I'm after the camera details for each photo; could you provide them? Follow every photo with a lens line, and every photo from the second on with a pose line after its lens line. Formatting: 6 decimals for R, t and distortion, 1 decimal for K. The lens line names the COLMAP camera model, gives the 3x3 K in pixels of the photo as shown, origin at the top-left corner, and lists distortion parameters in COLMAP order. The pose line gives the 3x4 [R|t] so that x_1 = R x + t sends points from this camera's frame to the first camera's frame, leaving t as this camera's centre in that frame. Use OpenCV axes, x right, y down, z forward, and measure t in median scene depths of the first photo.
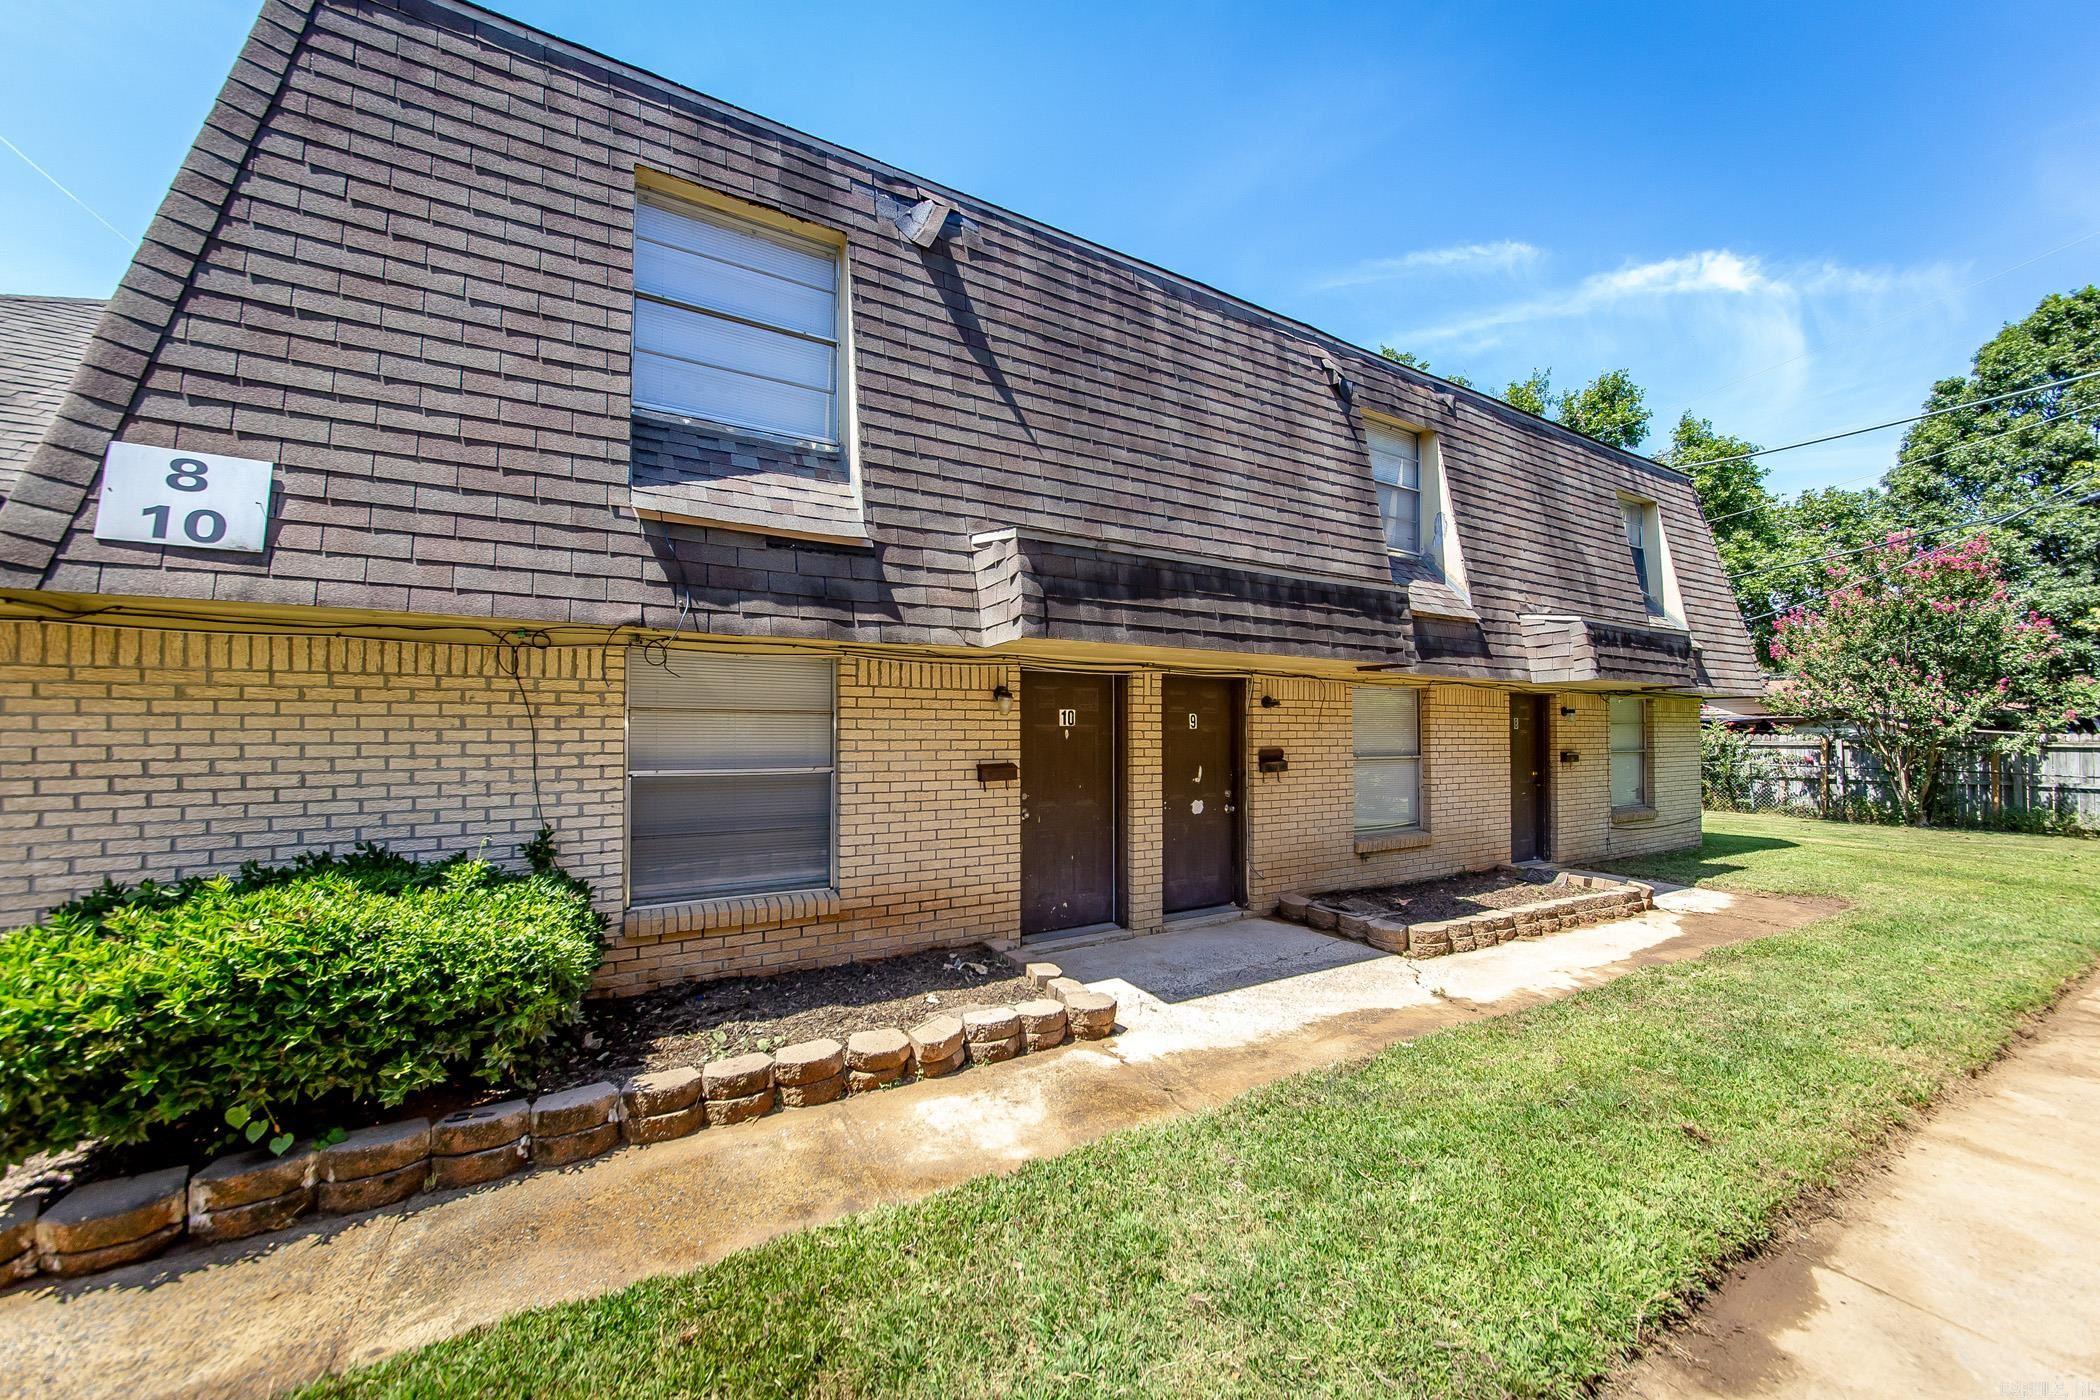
lens RADIAL K [[785.0, 0, 1055.4], [0, 785.0, 708.5], [0, 0, 1]] dist [-0.000237, 0.008284]
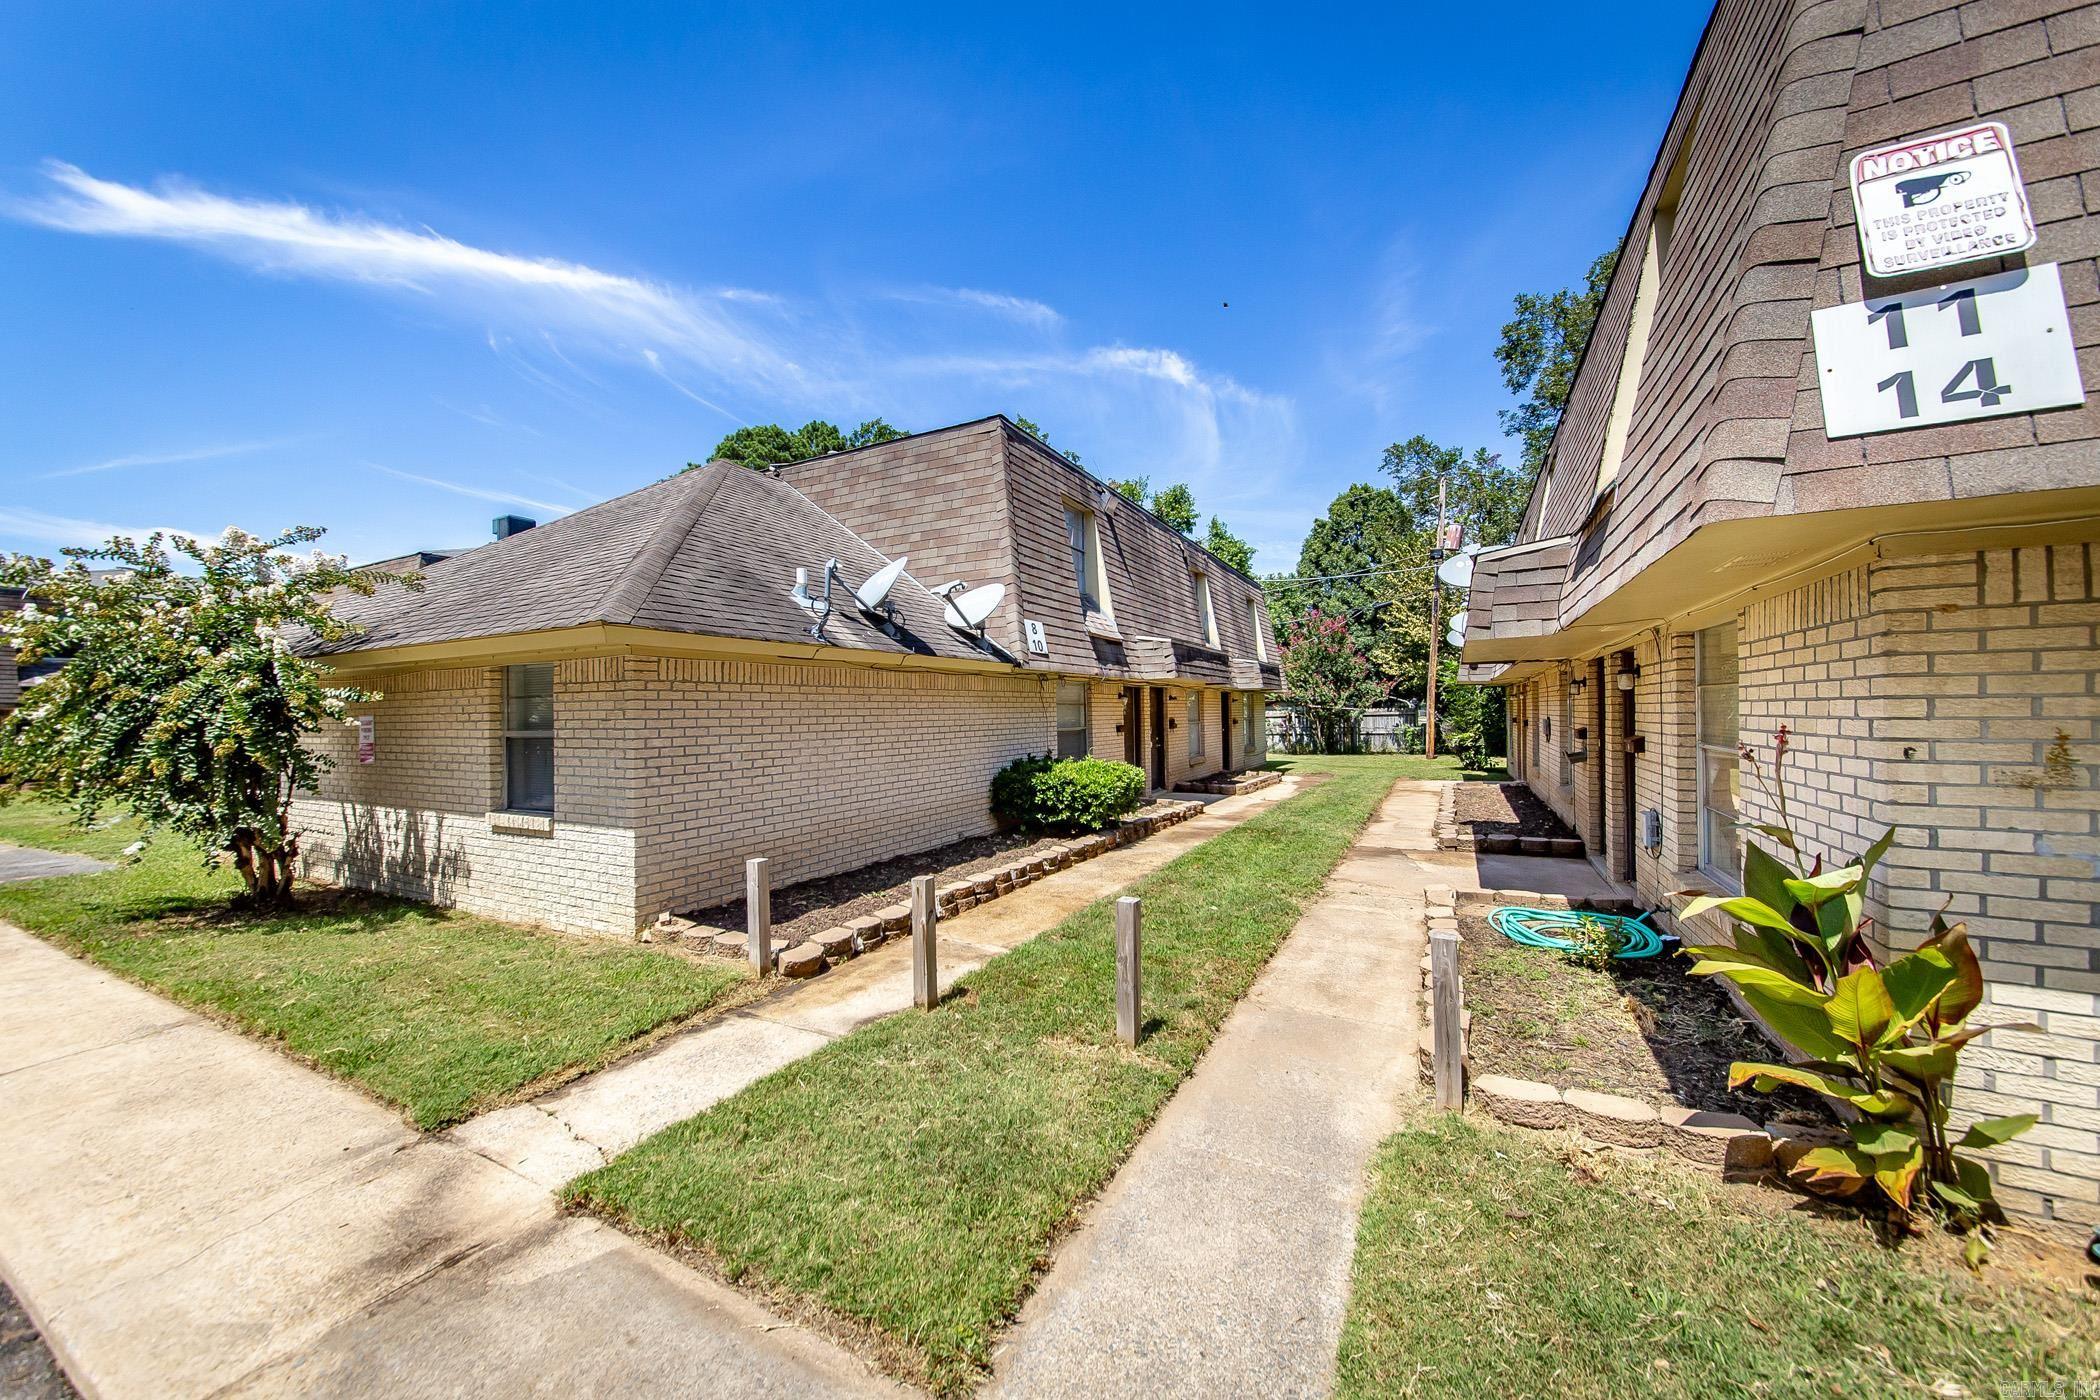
lens RADIAL K [[749.8, 0, 1047.4], [0, 749.8, 703.6], [0, 0, 1]] dist [0.004703, 0.000179]
pose [[0.861712, -0.006991, 0.507349, -0.515857], [-0.000263, 0.999899, 0.014225, -0.010210], [-0.507397, -0.012392, 0.861623, -0.308685]]
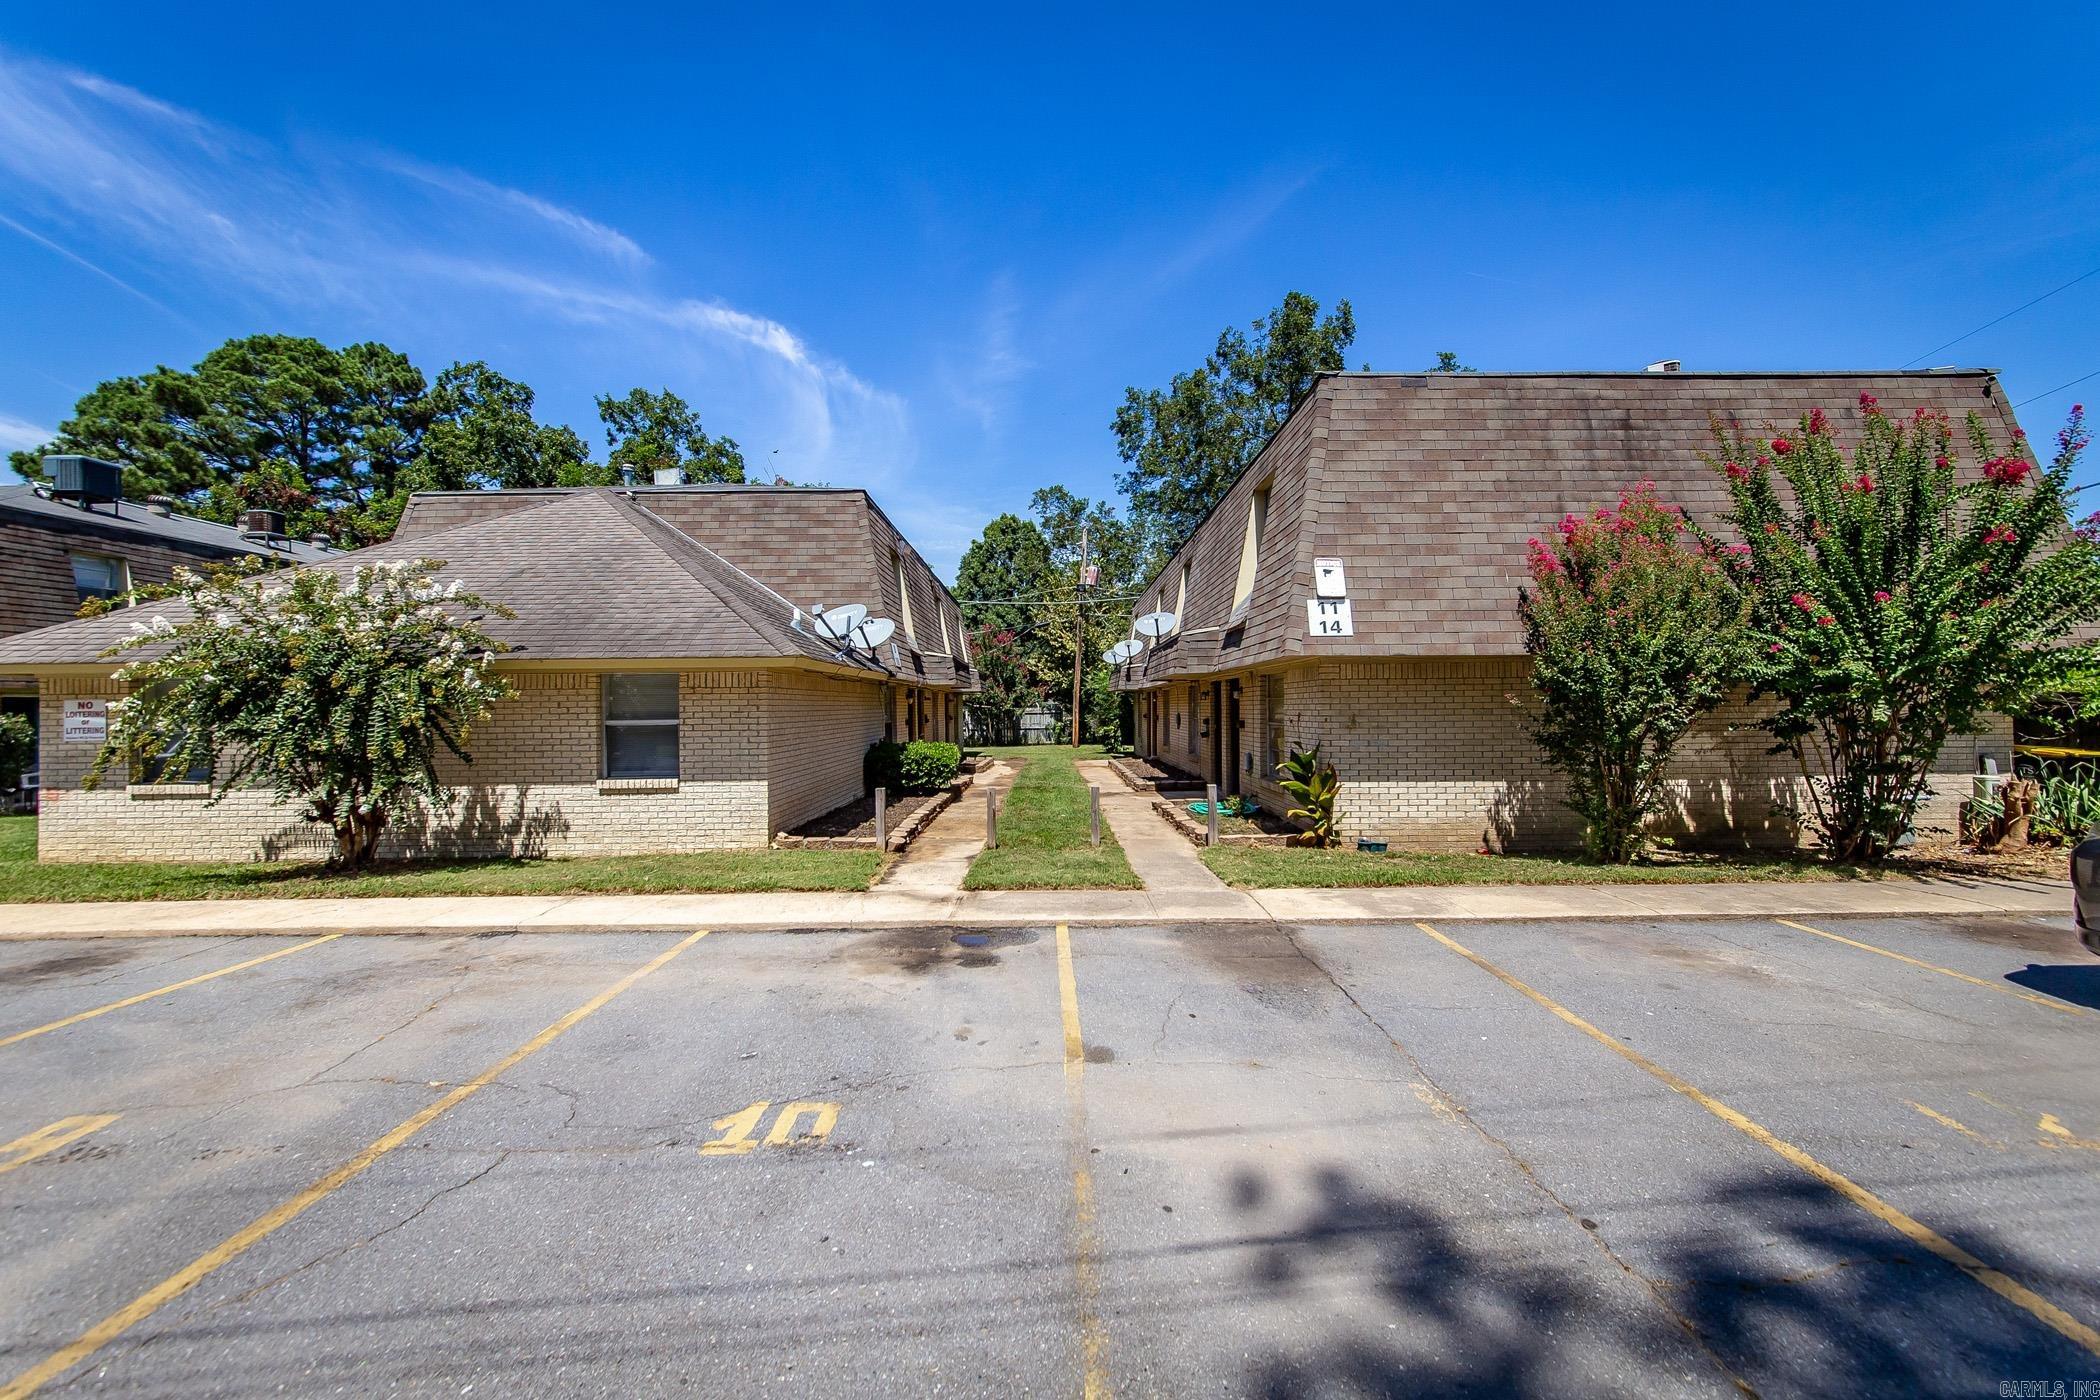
lens RADIAL K [[784.4, 0, 1050.0], [0, 784.4, 700.0], [0, 0, 1]] dist [0.000180, 0.000058]
pose [[0.516638, 0.000865, 0.856203, -0.893562], [-0.013362, 0.999886, 0.007053, -0.013327], [-0.856100, -0.015085, 0.516591, -0.391584]]
